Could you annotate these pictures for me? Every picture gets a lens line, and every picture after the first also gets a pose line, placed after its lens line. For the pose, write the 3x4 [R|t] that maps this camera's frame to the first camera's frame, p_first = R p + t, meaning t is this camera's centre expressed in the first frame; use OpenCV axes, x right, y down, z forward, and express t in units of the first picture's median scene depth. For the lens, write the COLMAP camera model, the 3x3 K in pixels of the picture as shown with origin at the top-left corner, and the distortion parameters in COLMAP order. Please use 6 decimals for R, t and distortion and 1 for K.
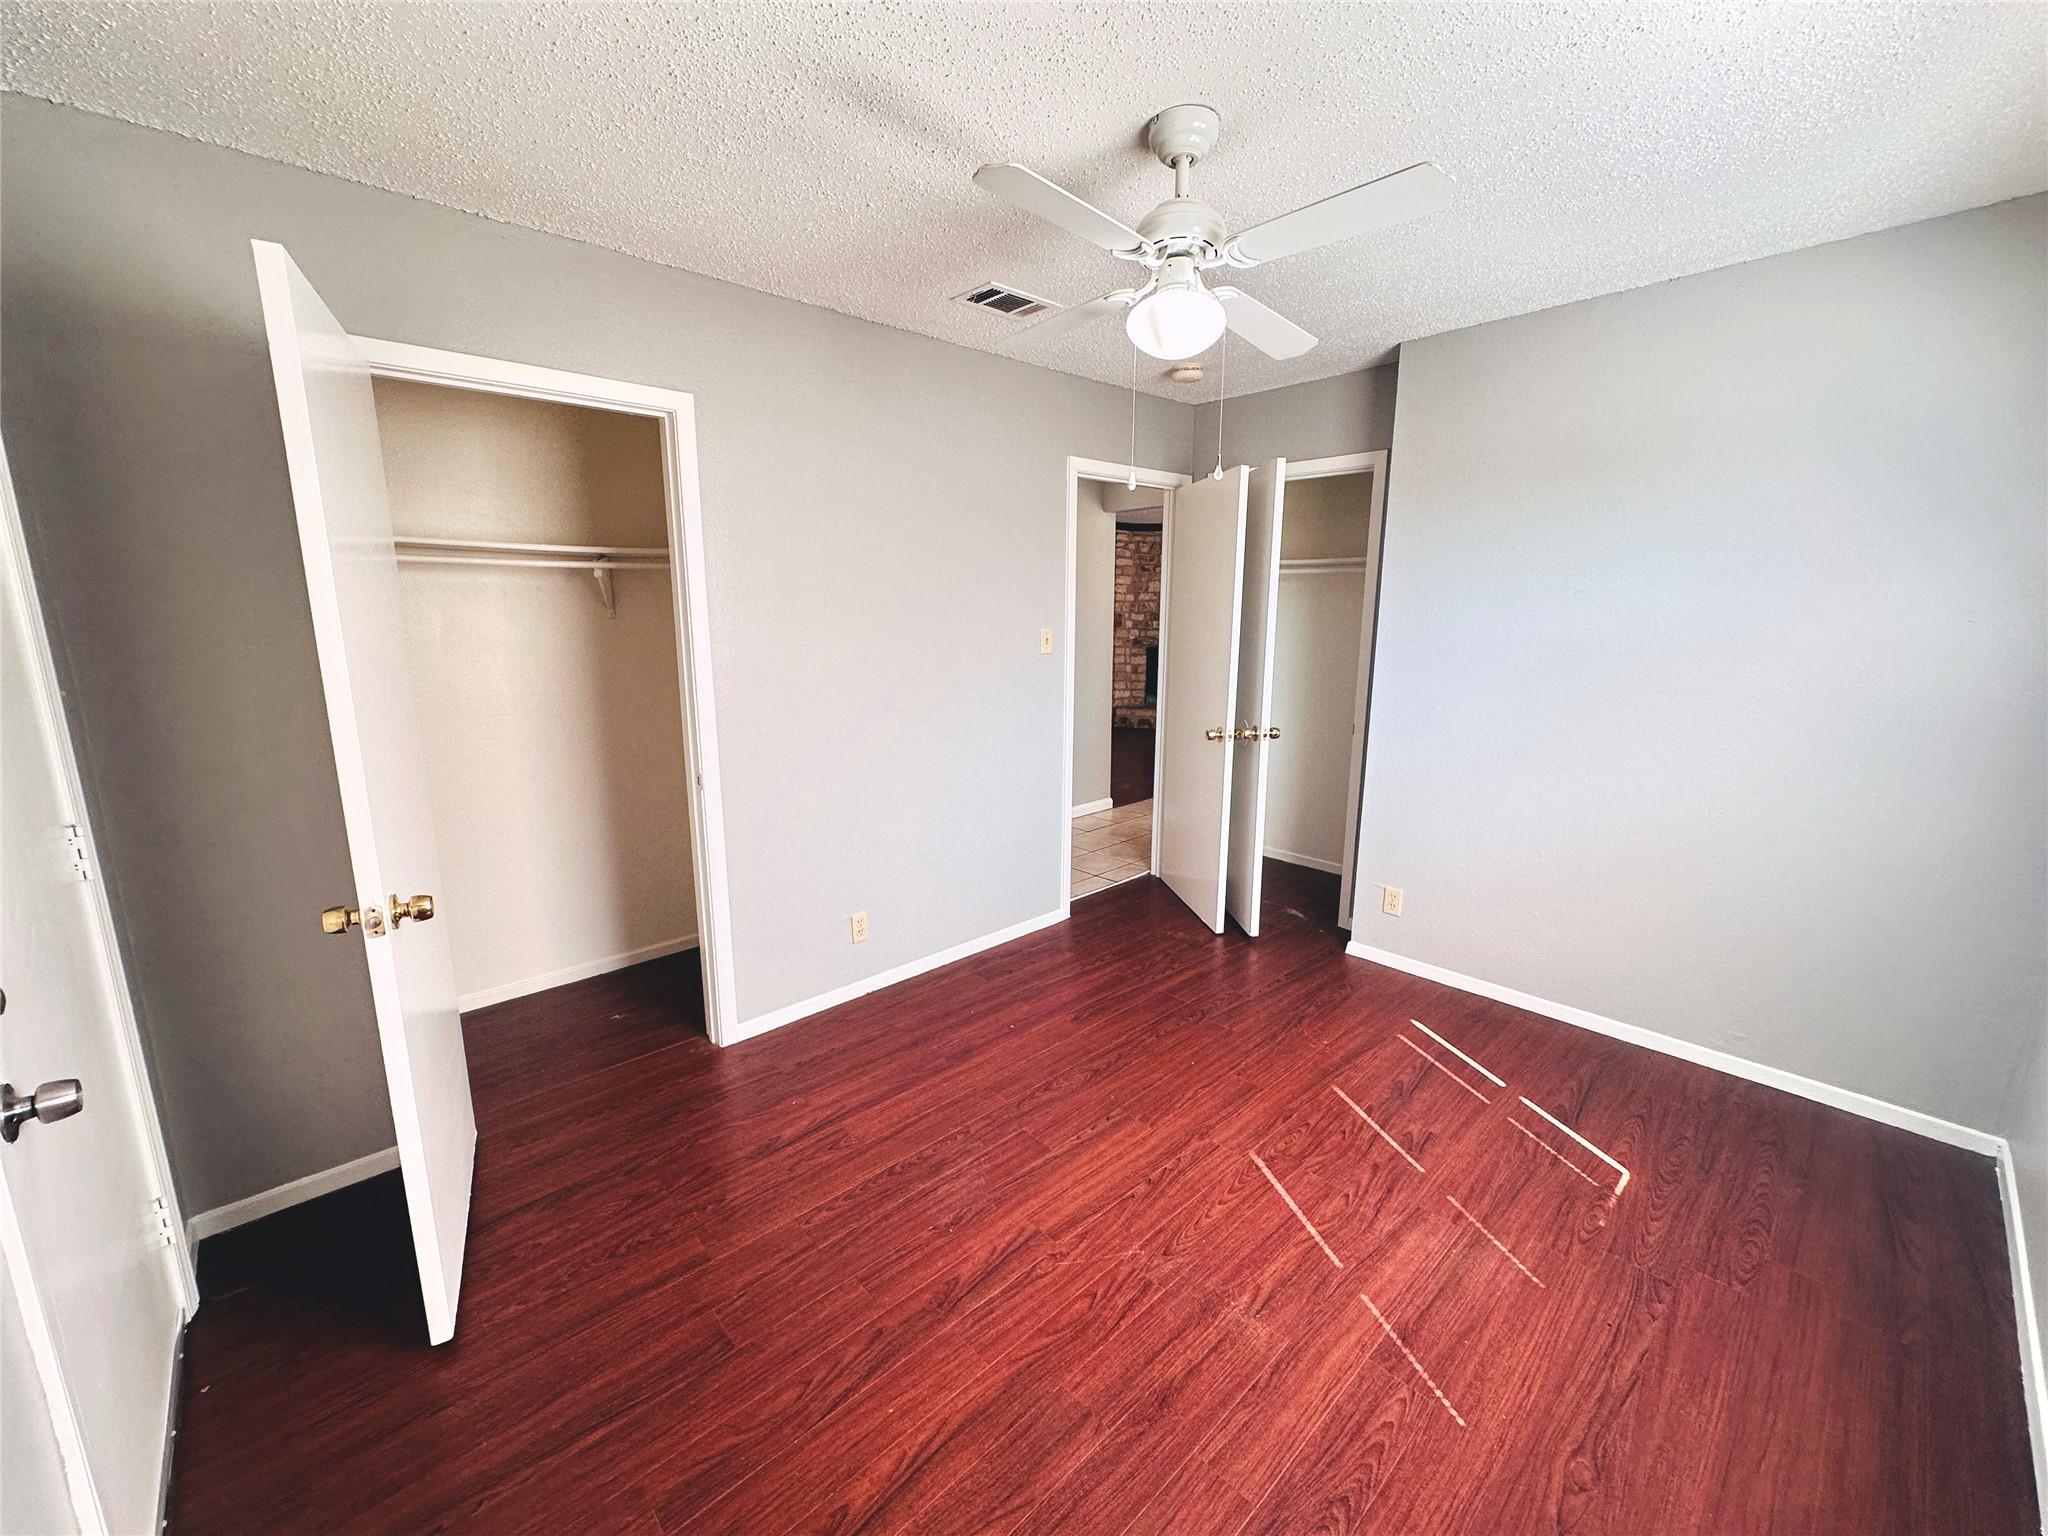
lens RADIAL K [[814.7, 0, 1022.2], [0, 814.7, 767.4], [0, 0, 1]] dist [-0.003814, 0.001248]
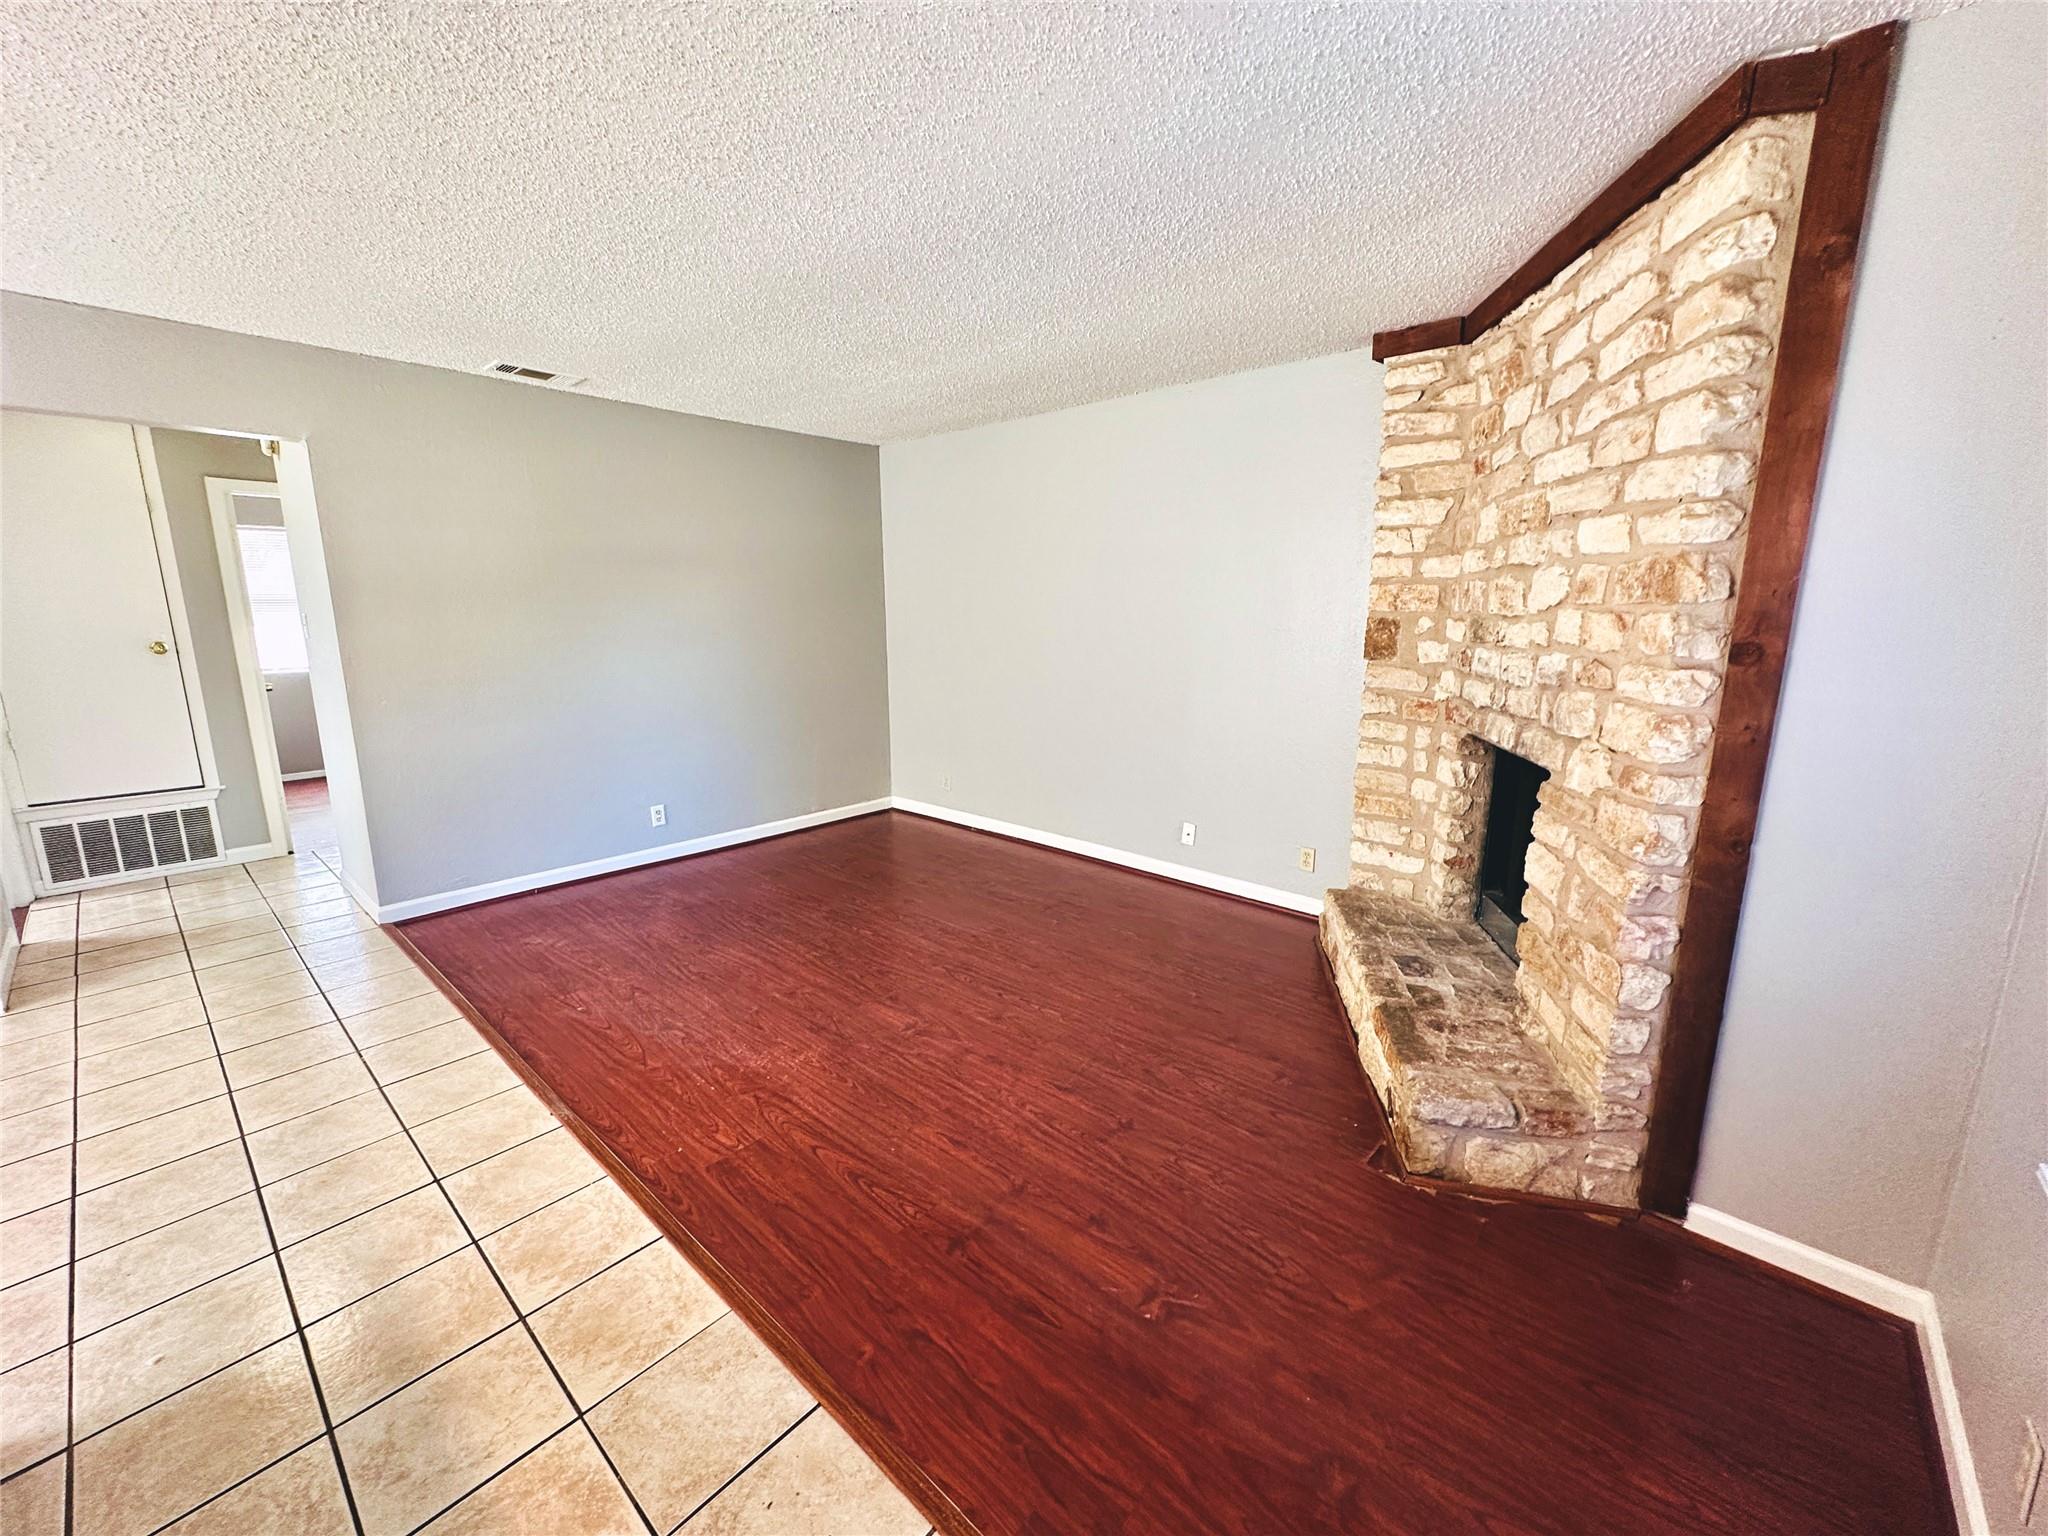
lens RADIAL K [[814.7, 0, 1022.7], [0, 814.7, 766.9], [0, 0, 1]] dist [-0.003814, 0.001248]
pose [[0.090624, 0.193269, -0.976952, 0.443709], [-0.193700, 0.965674, 0.173070, -0.161304], [0.976866, 0.173551, 0.124949, 0.835780]]
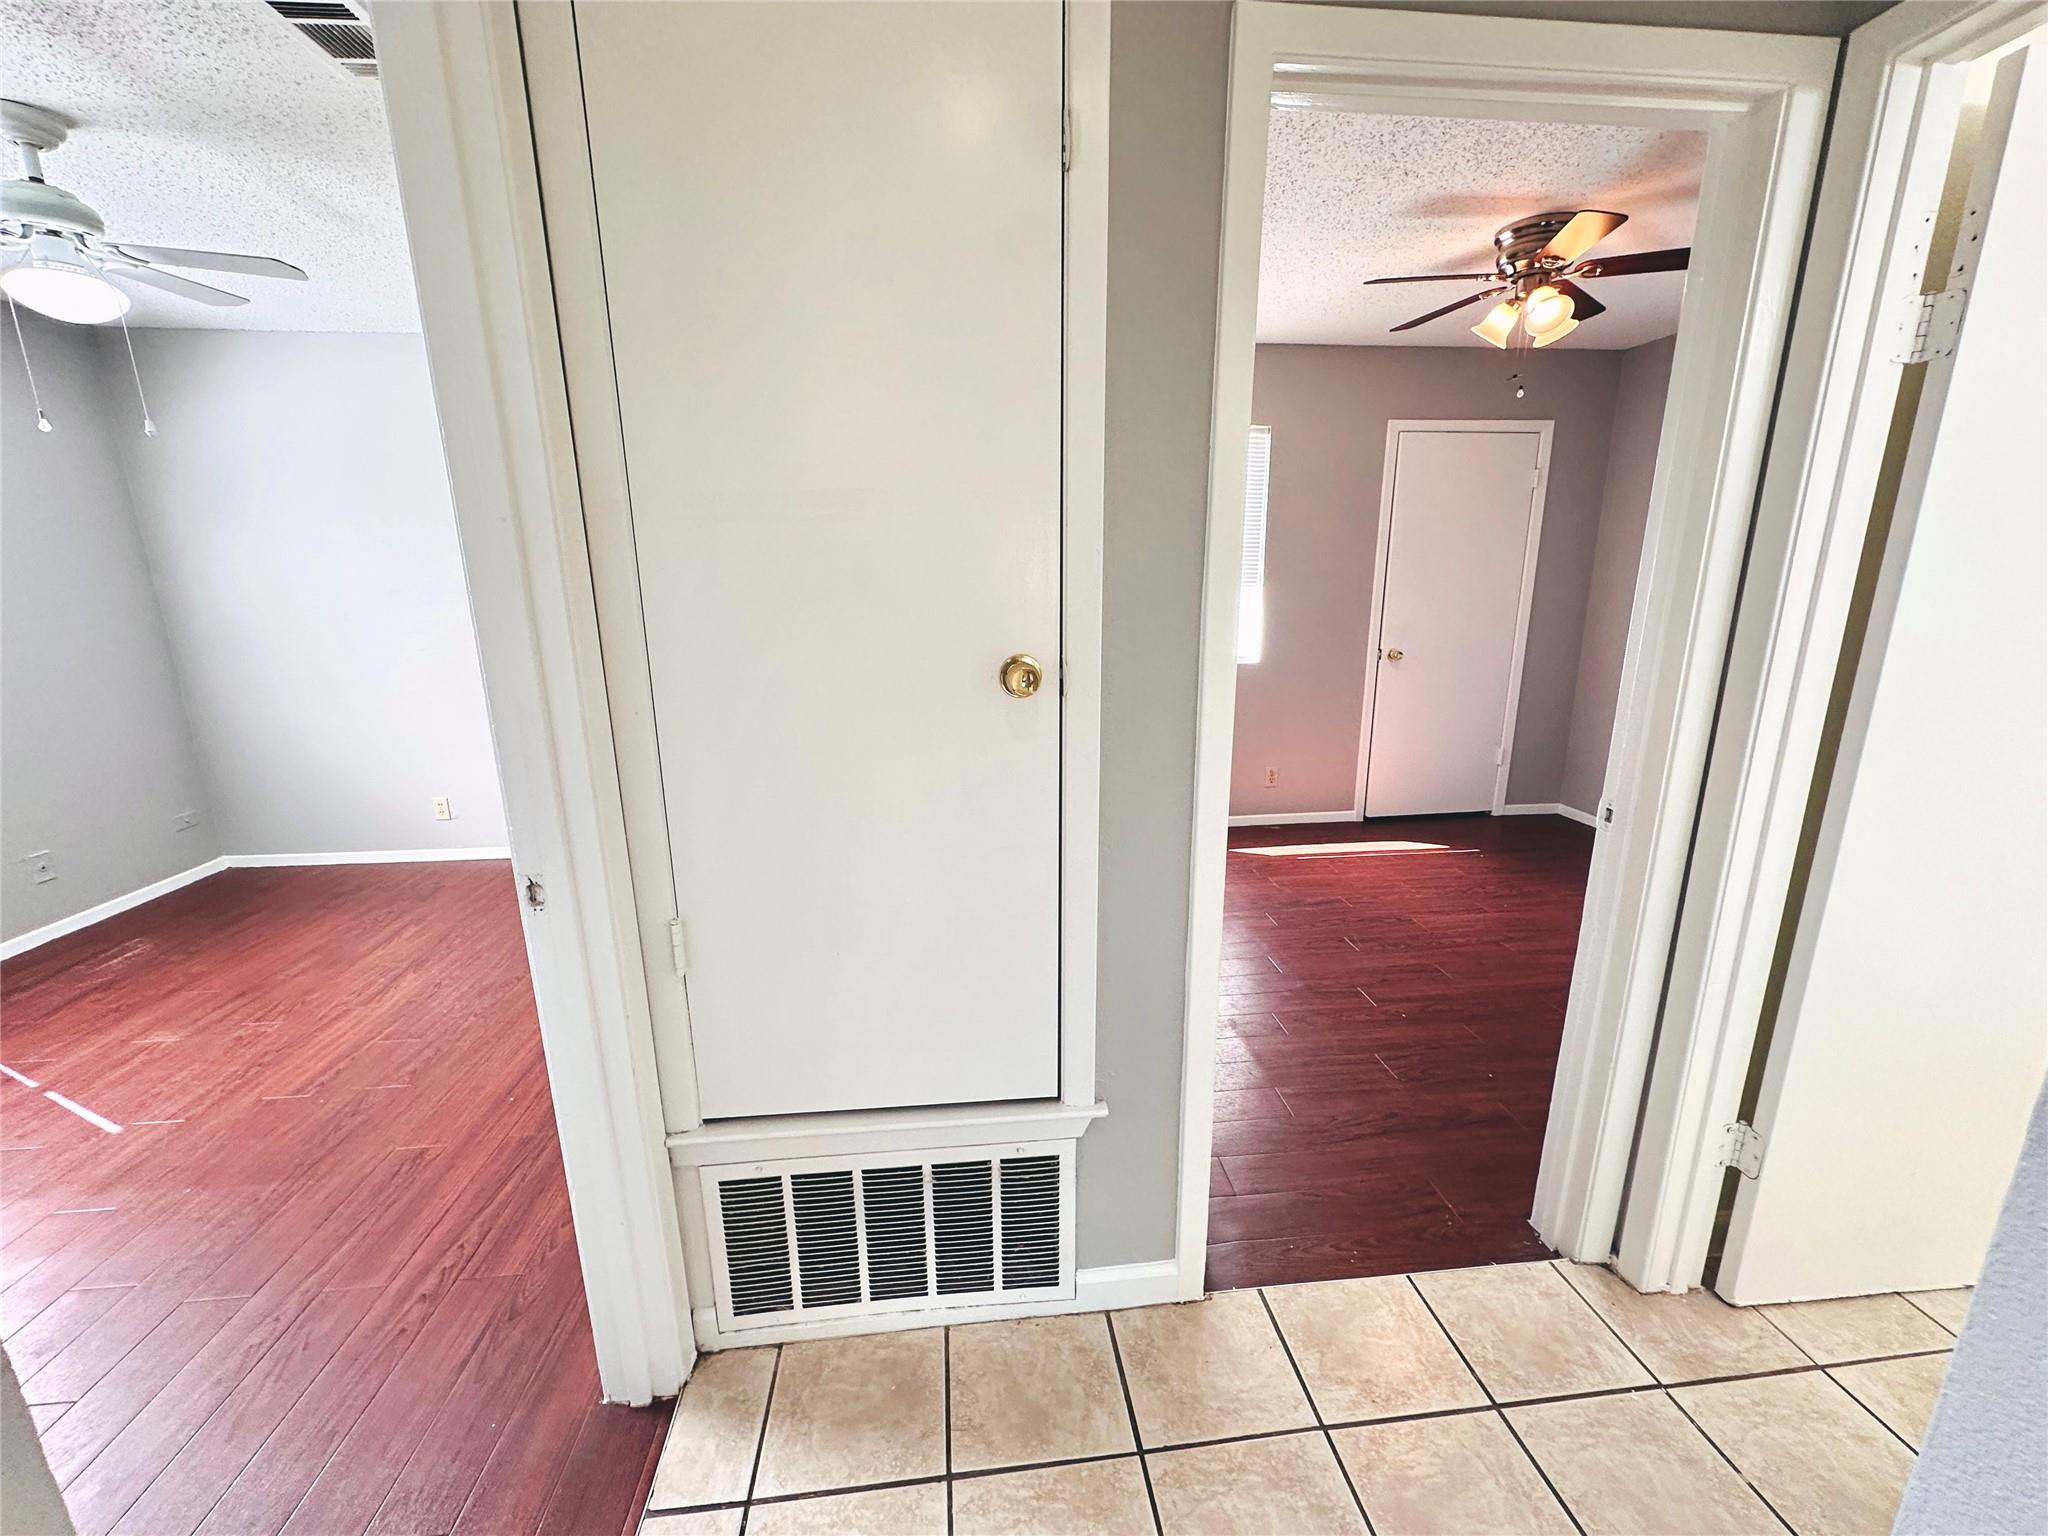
lens RADIAL K [[814.7, 0, 1022.1], [0, 814.7, 768.0], [0, 0, 1]] dist [-0.003814, 0.001248]
pose [[-0.602457, 0.193048, -0.774454, 0.068515], [-0.145838, 0.927349, 0.344610, -0.089436], [0.784715, 0.320557, -0.530533, 0.502077]]
